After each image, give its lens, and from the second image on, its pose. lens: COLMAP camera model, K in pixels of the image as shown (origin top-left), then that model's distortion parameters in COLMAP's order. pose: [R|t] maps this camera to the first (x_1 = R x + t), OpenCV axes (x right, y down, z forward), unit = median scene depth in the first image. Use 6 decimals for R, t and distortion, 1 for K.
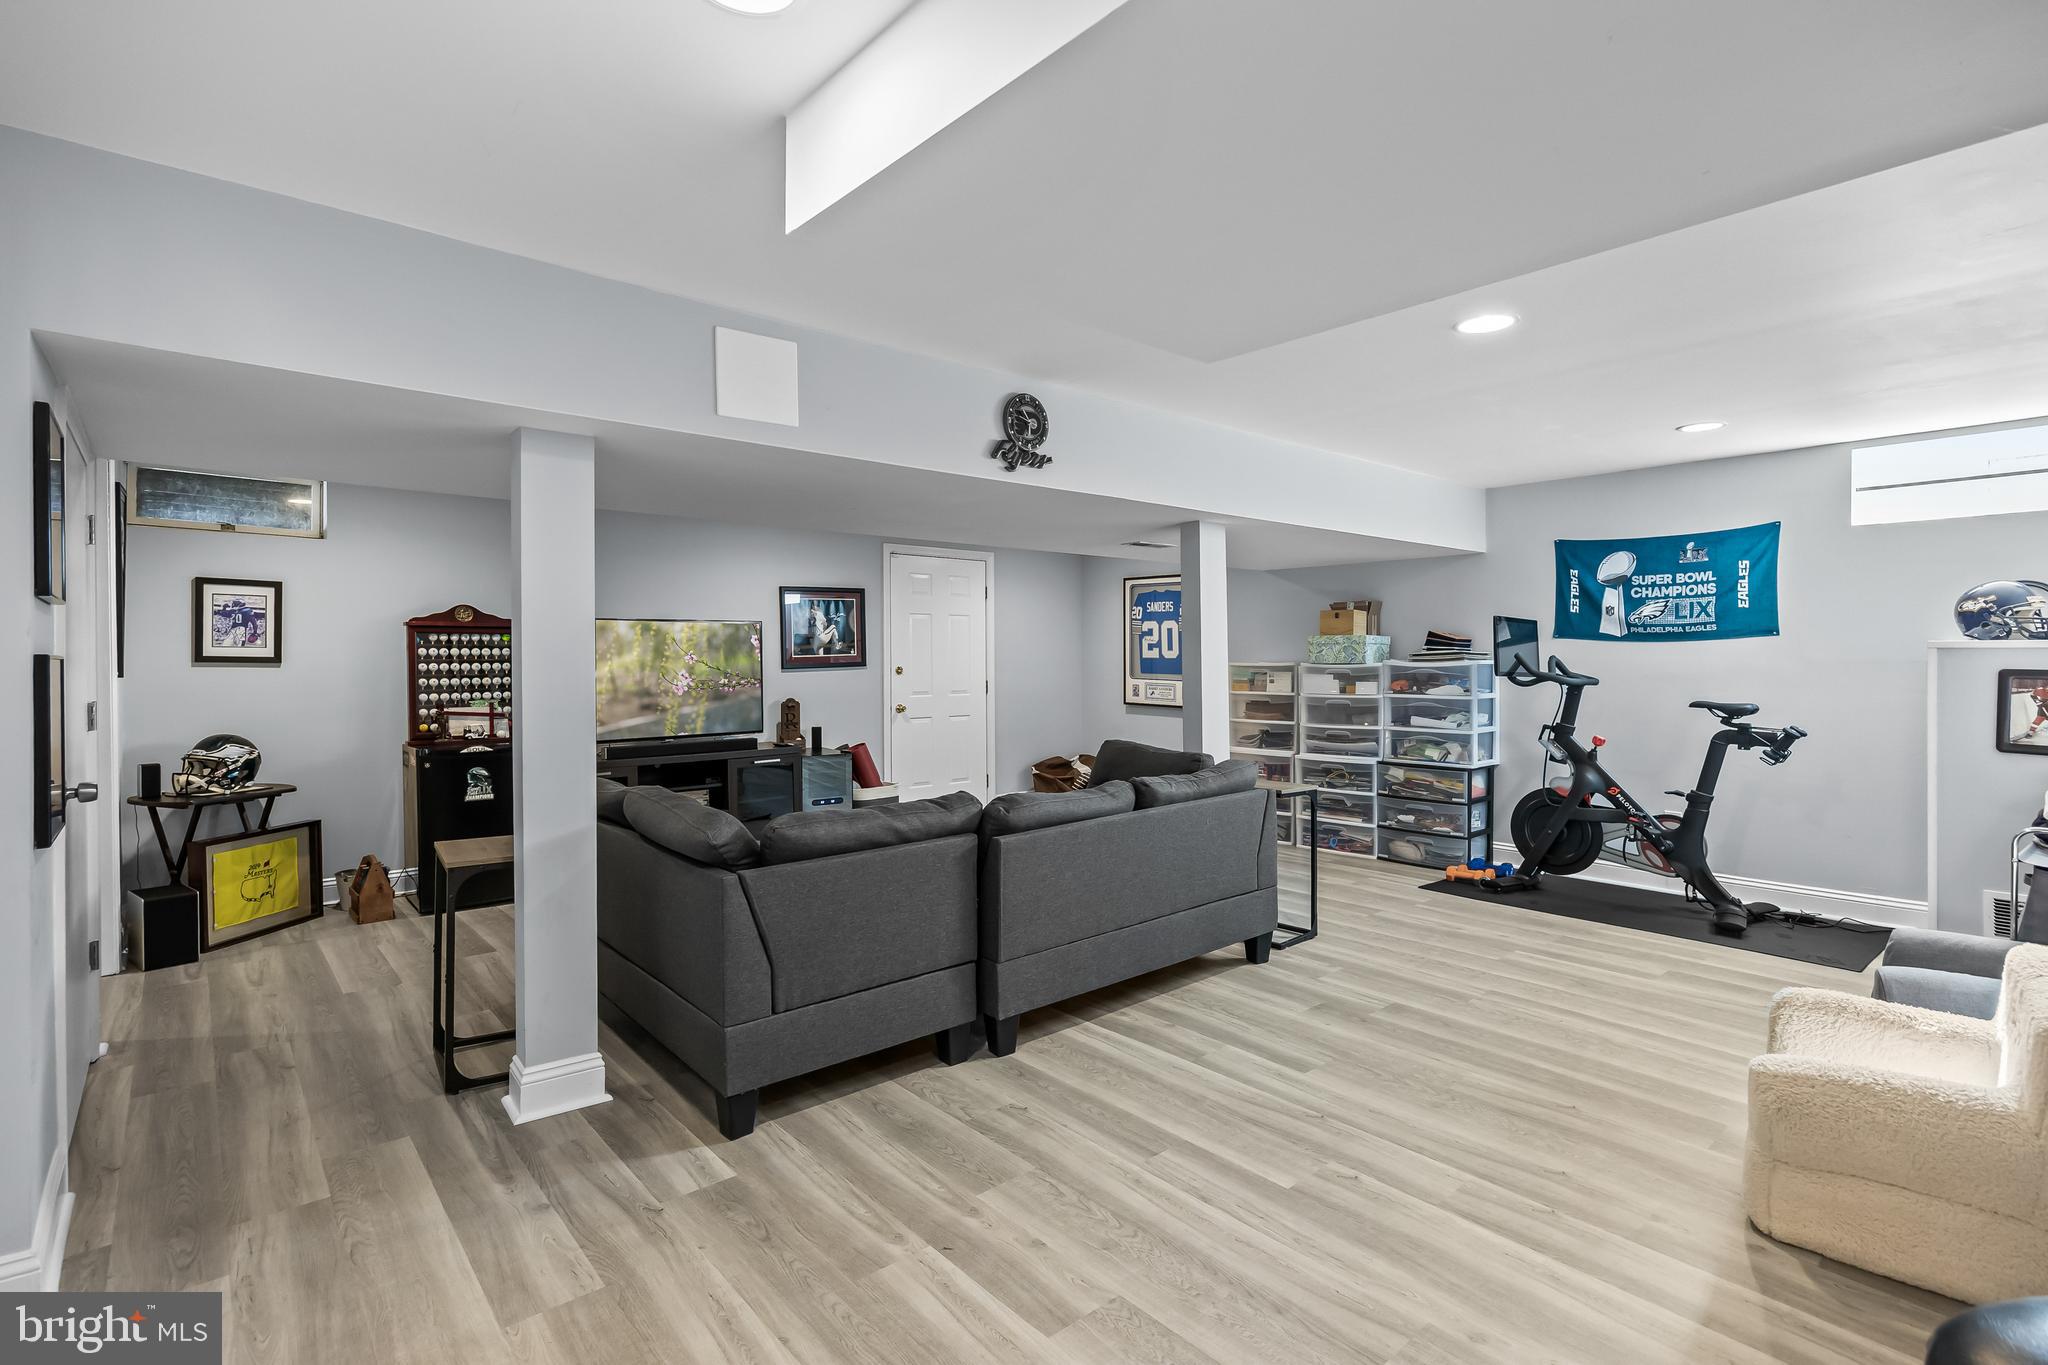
lens RADIAL K [[939.4, 0, 970.3], [0, 939.4, 672.6], [0, 0, 1]] dist [-0.008685, -0.000661]
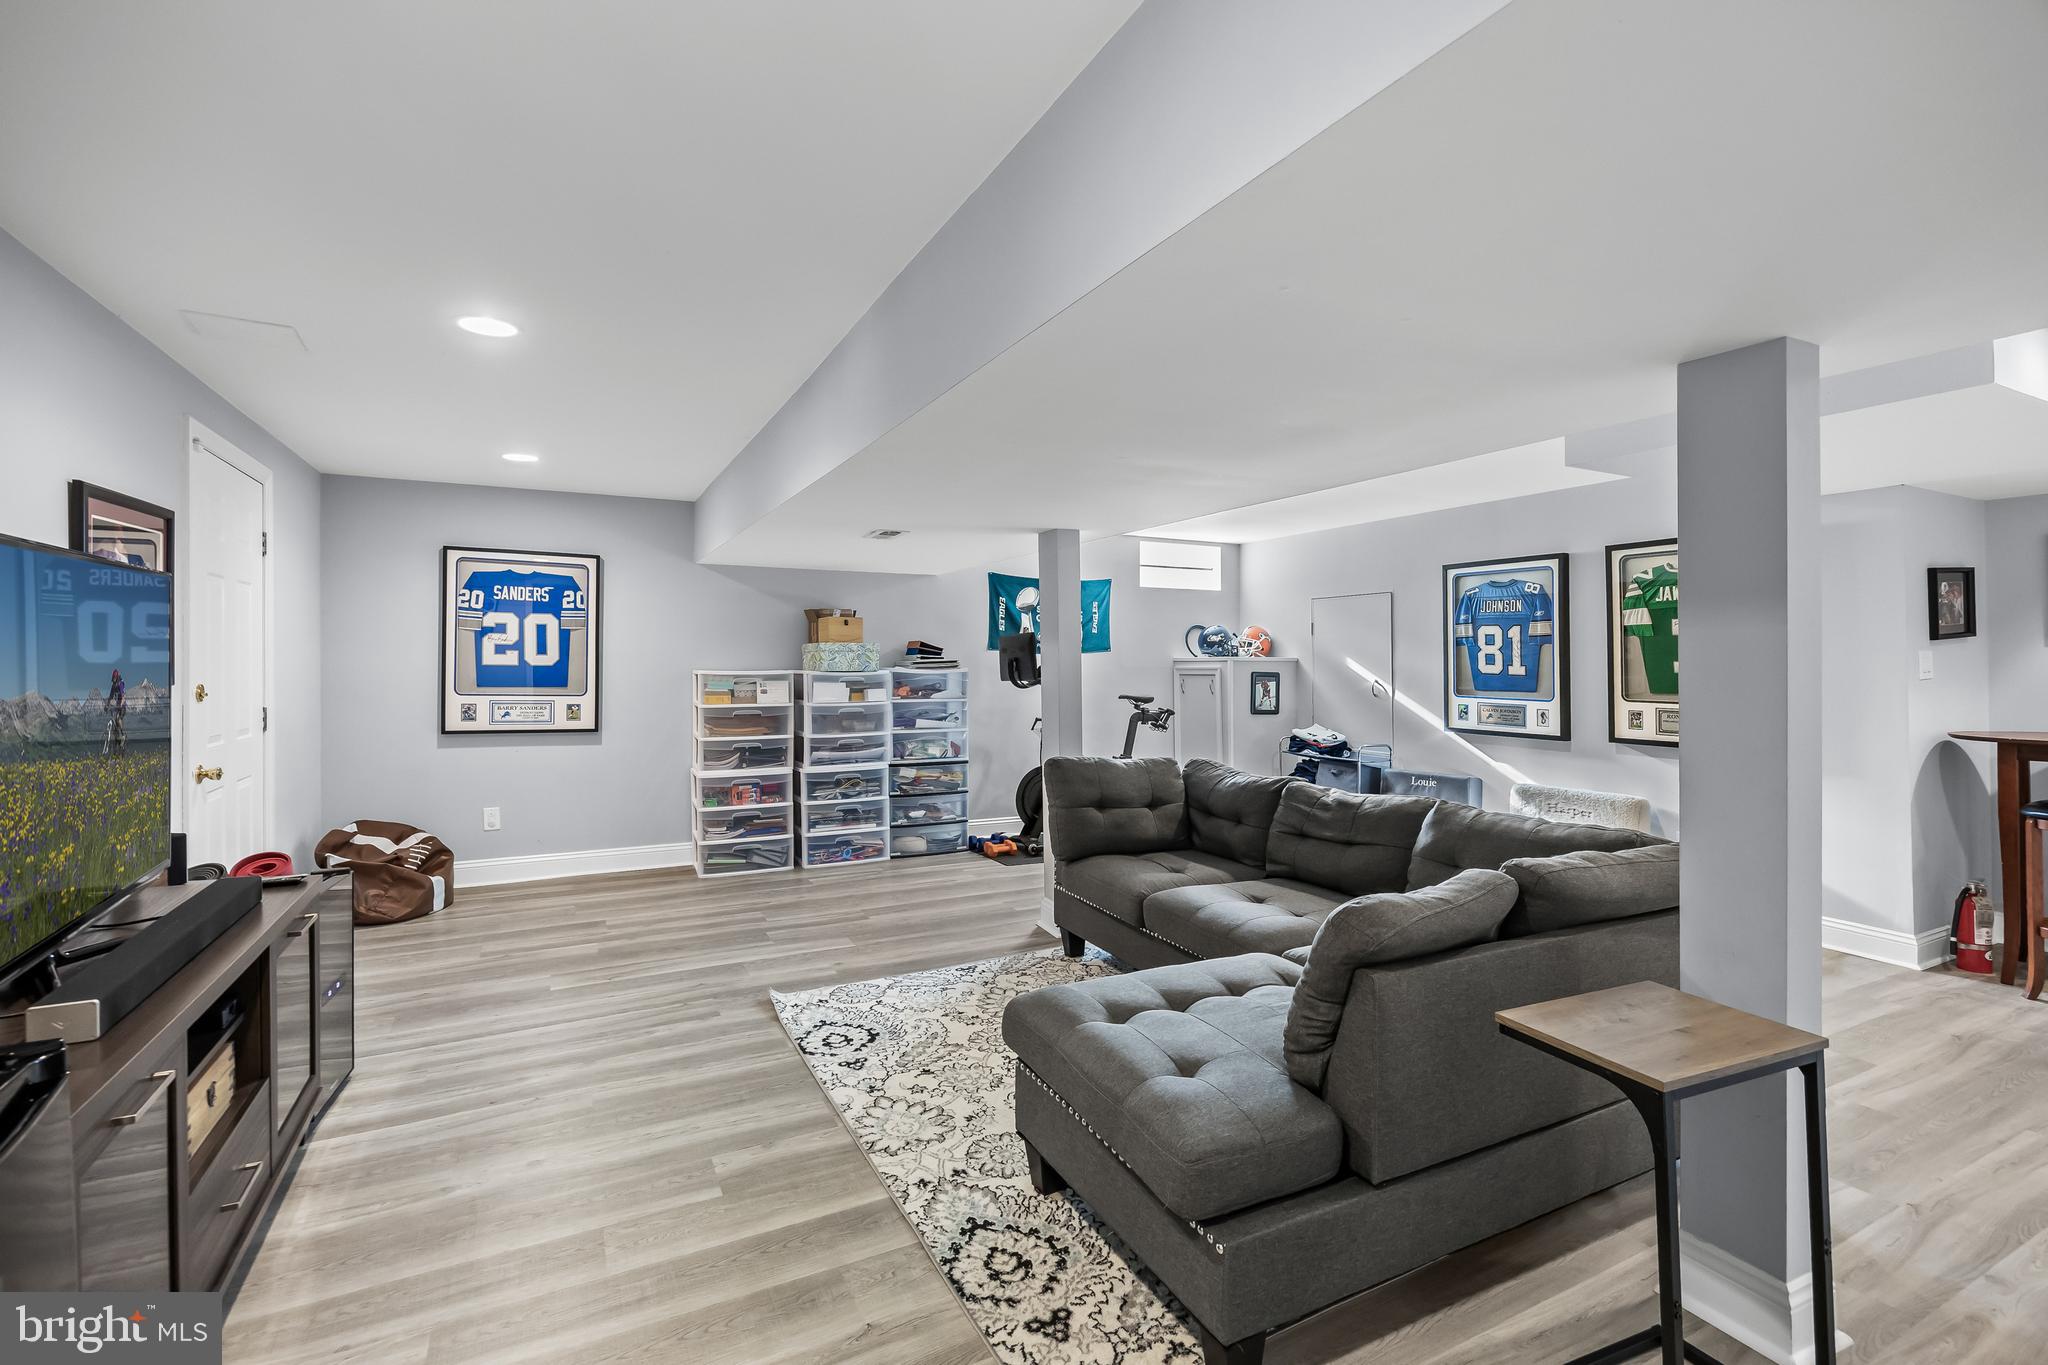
lens RADIAL K [[939.4, 0, 1037.7], [0, 939.4, 664.8], [0, 0, 1]] dist [-0.008685, -0.000661]
pose [[0.214025, 0.000779, 0.976828, -0.535822], [0.012588, 0.999914, -0.003555, -0.010470], [-0.976747, 0.013057, 0.213997, 0.597247]]
